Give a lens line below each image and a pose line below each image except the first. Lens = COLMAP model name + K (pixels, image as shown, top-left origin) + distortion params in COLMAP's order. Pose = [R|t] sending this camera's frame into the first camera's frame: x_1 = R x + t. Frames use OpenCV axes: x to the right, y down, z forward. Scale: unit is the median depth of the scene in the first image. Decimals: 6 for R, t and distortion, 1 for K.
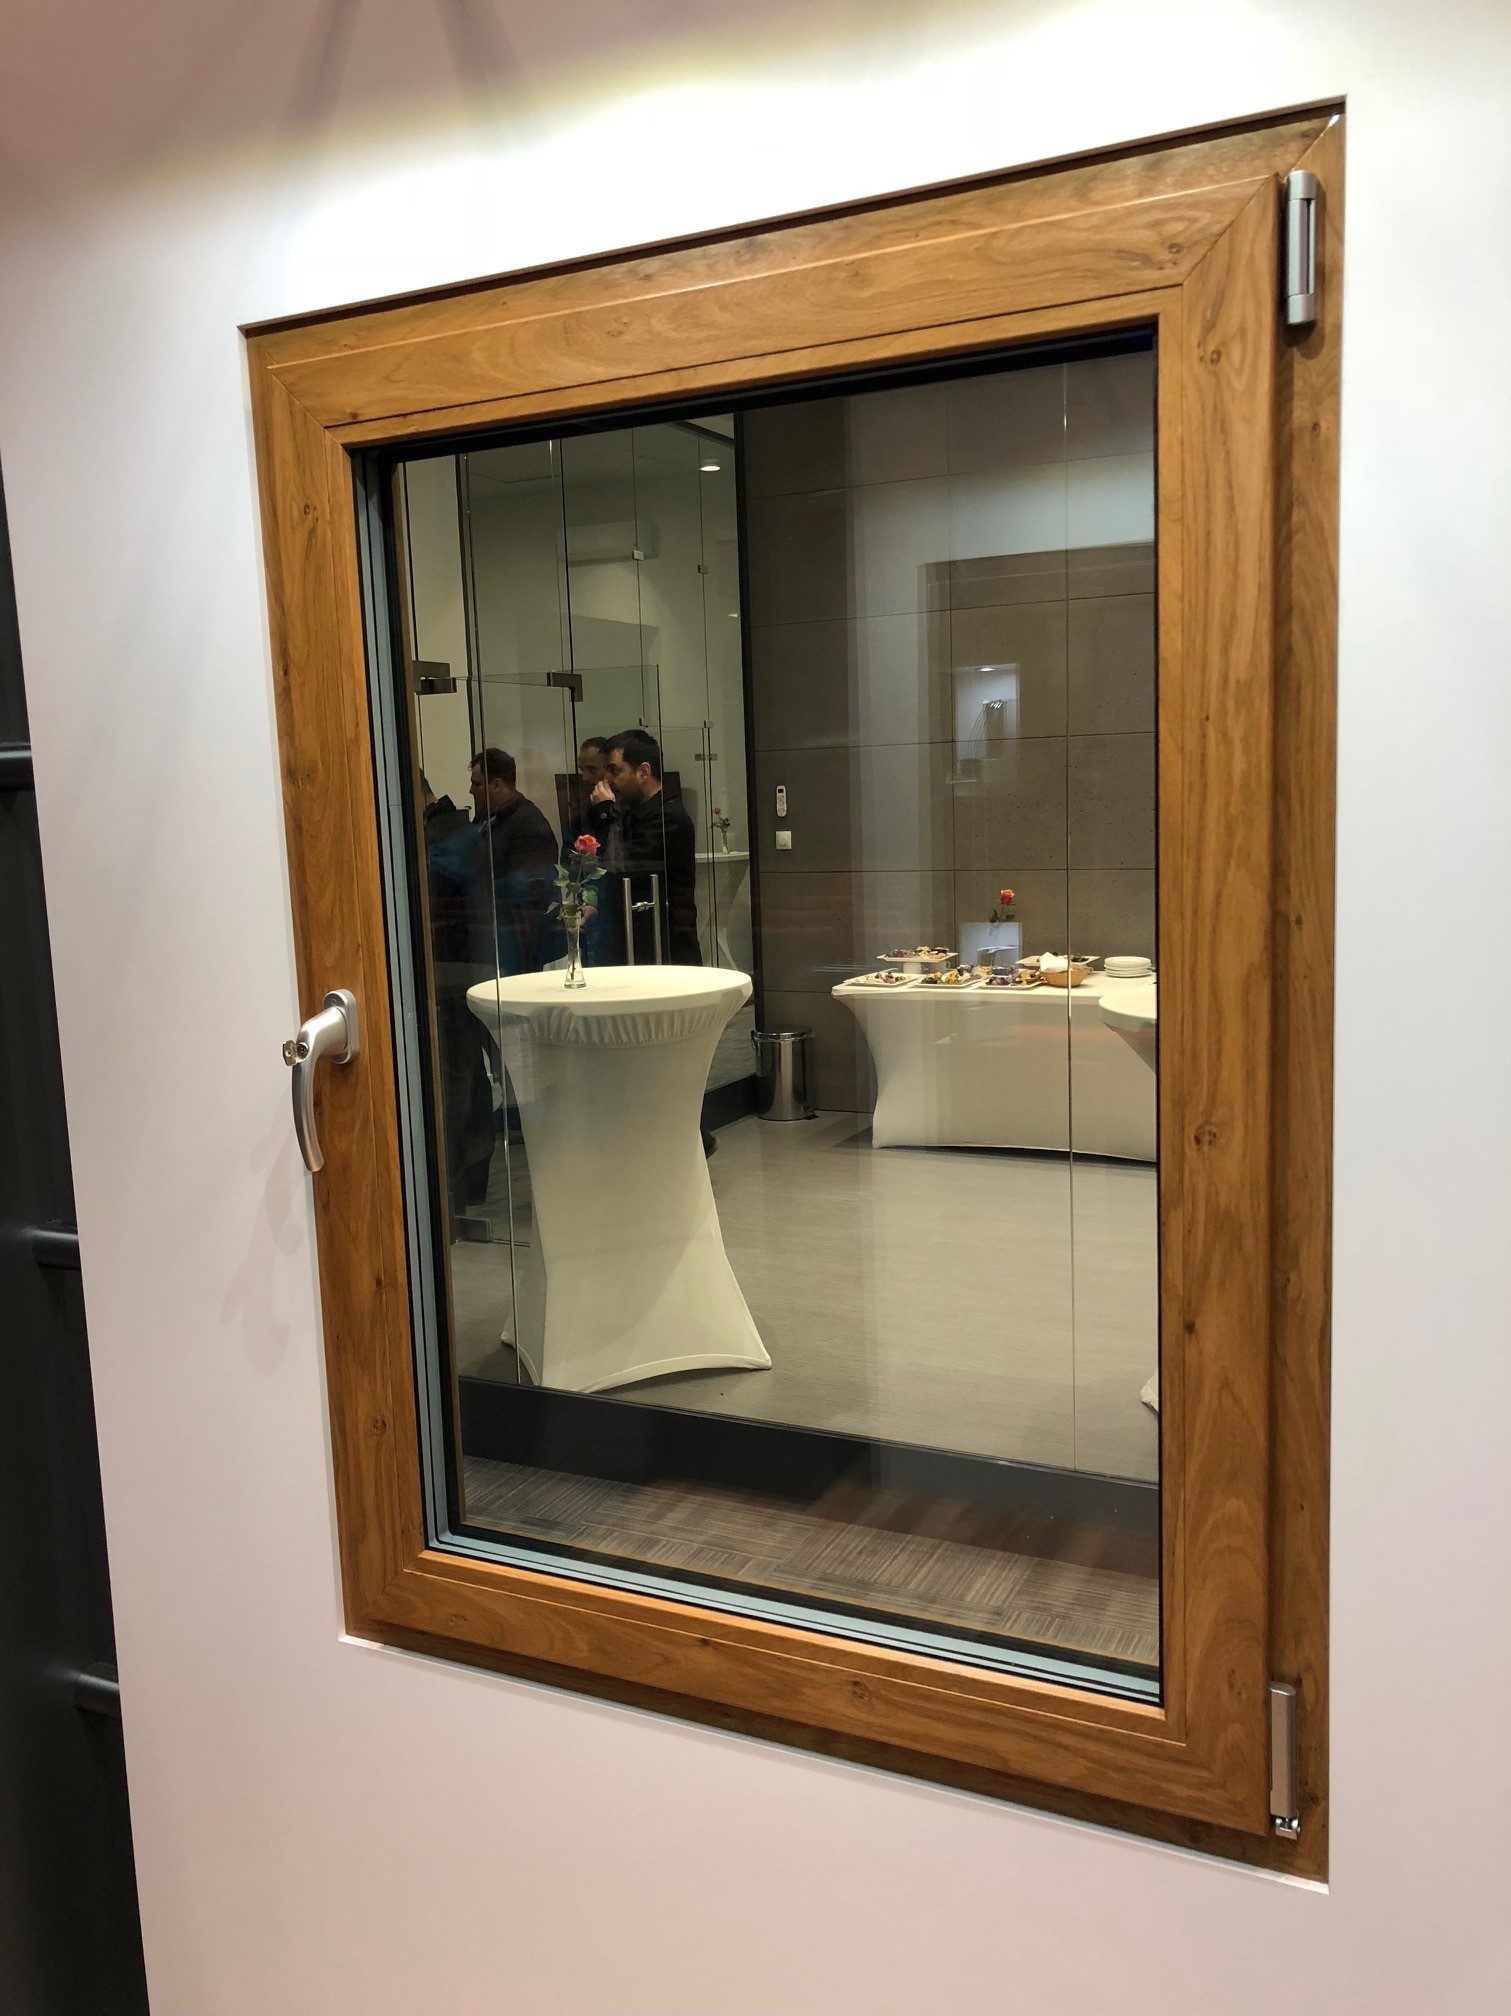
lens RADIAL K [[1645.4, 0, 755.5], [0, 1645.4, 1008.0], [0, 0, 1]] dist [0.002885, -0.003708]
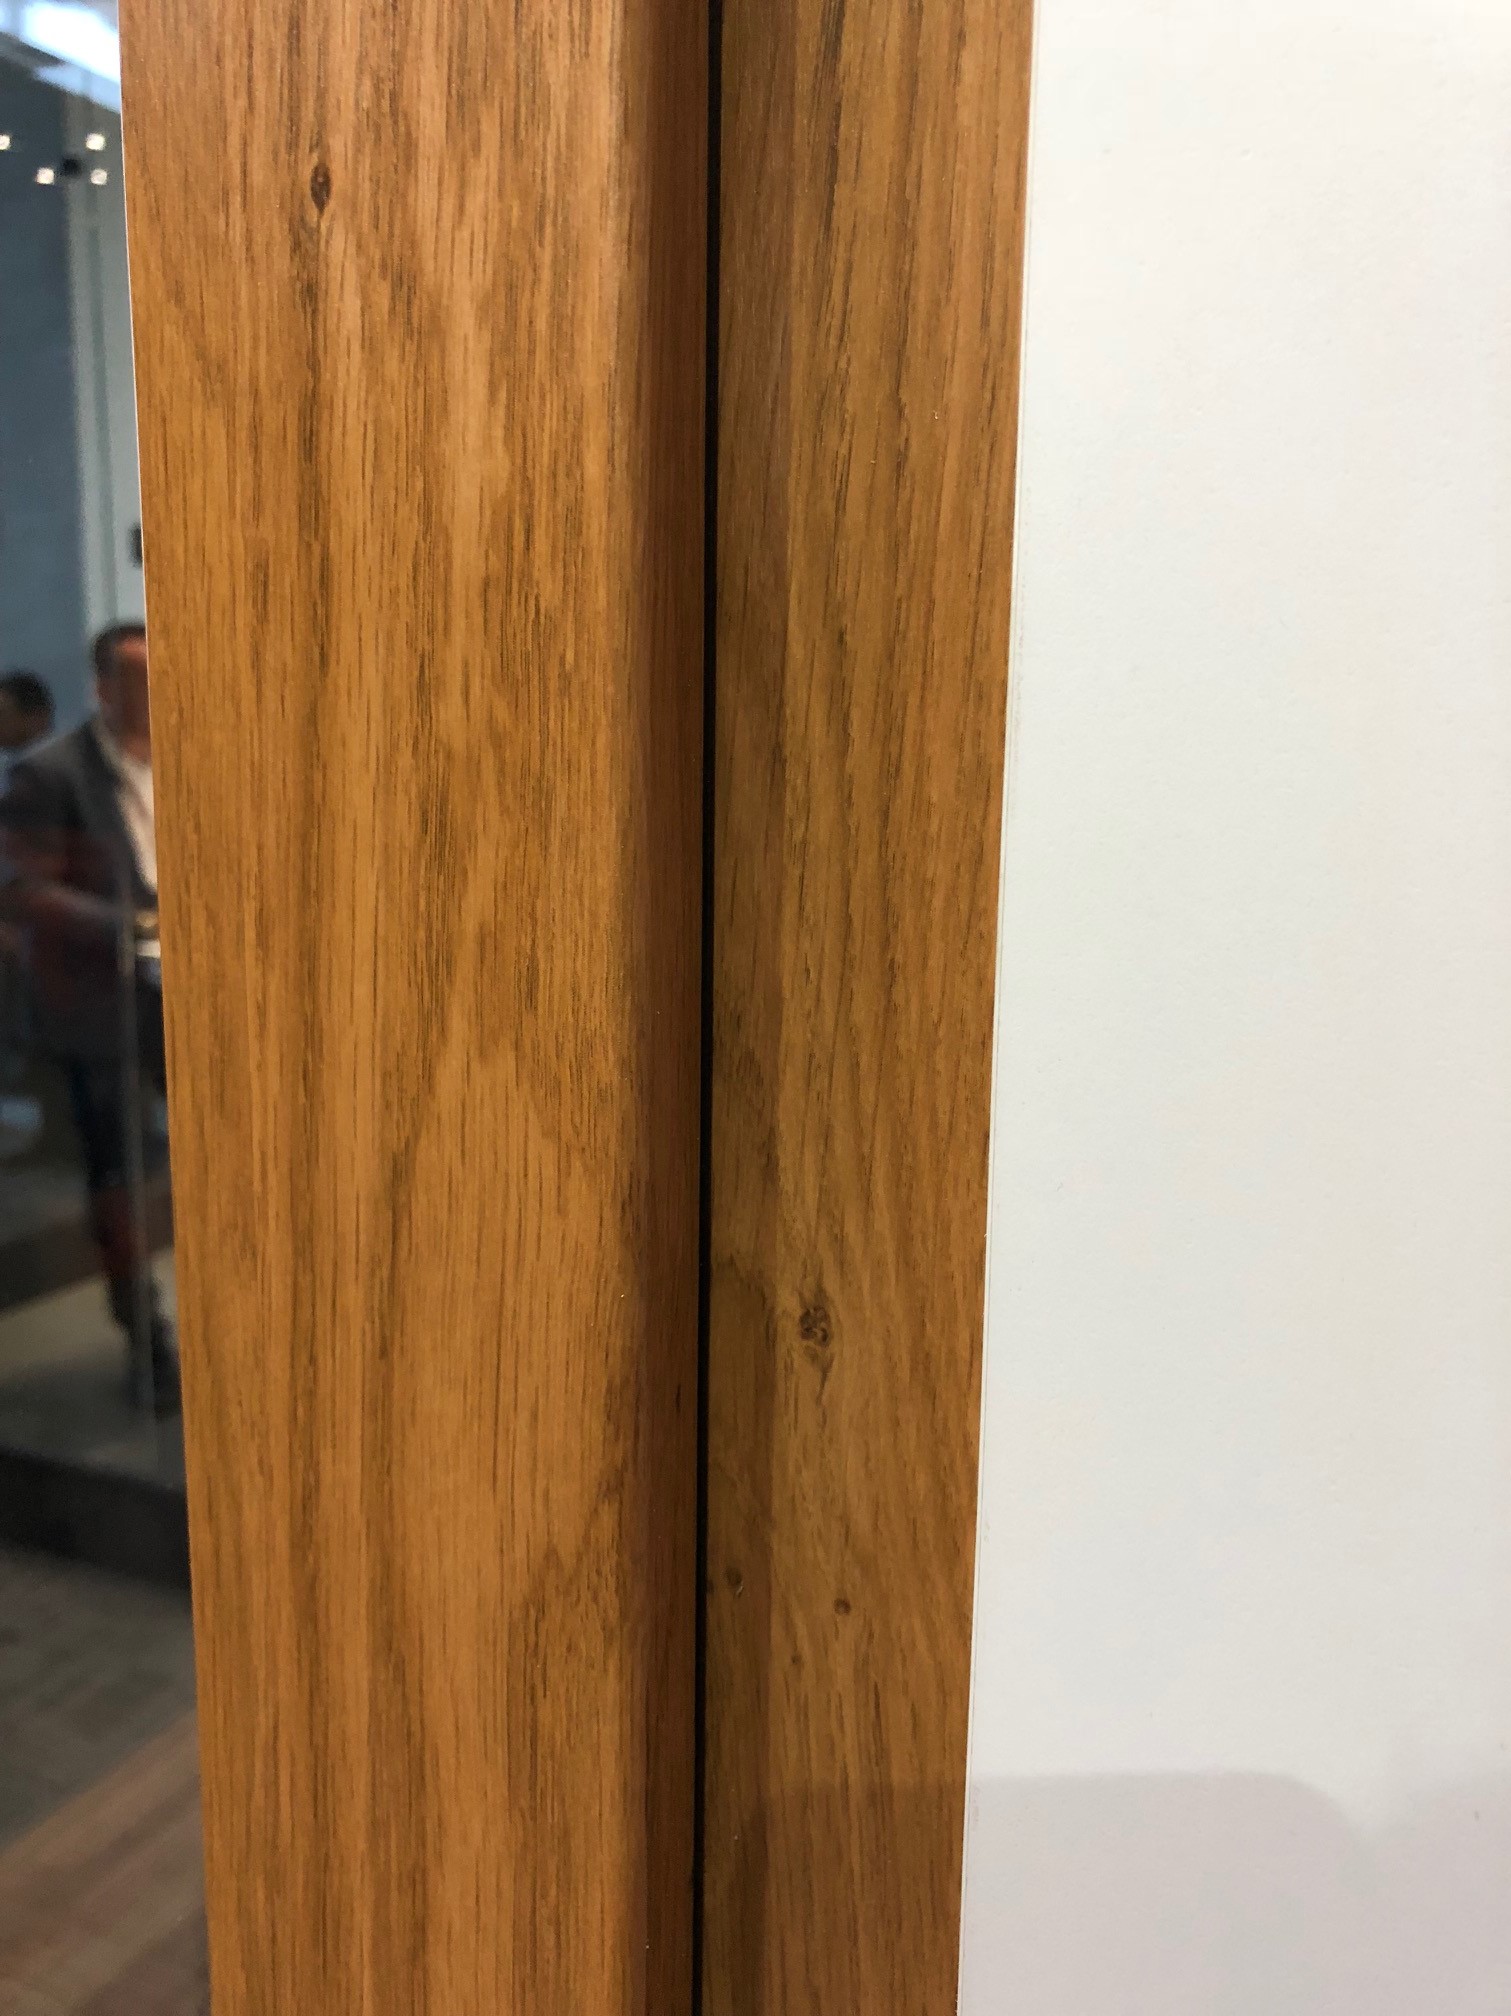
lens RADIAL K [[1775.3, 0, 755.5], [0, 1775.3, 1008.0], [0, 0, 1]] dist [-0.003413, -0.004144]
pose [[0.996540, 0.038532, 0.073647, 0.308227], [-0.041240, 0.998514, 0.035611, -0.096903], [-0.072165, -0.038525, 0.996648, 0.800820]]
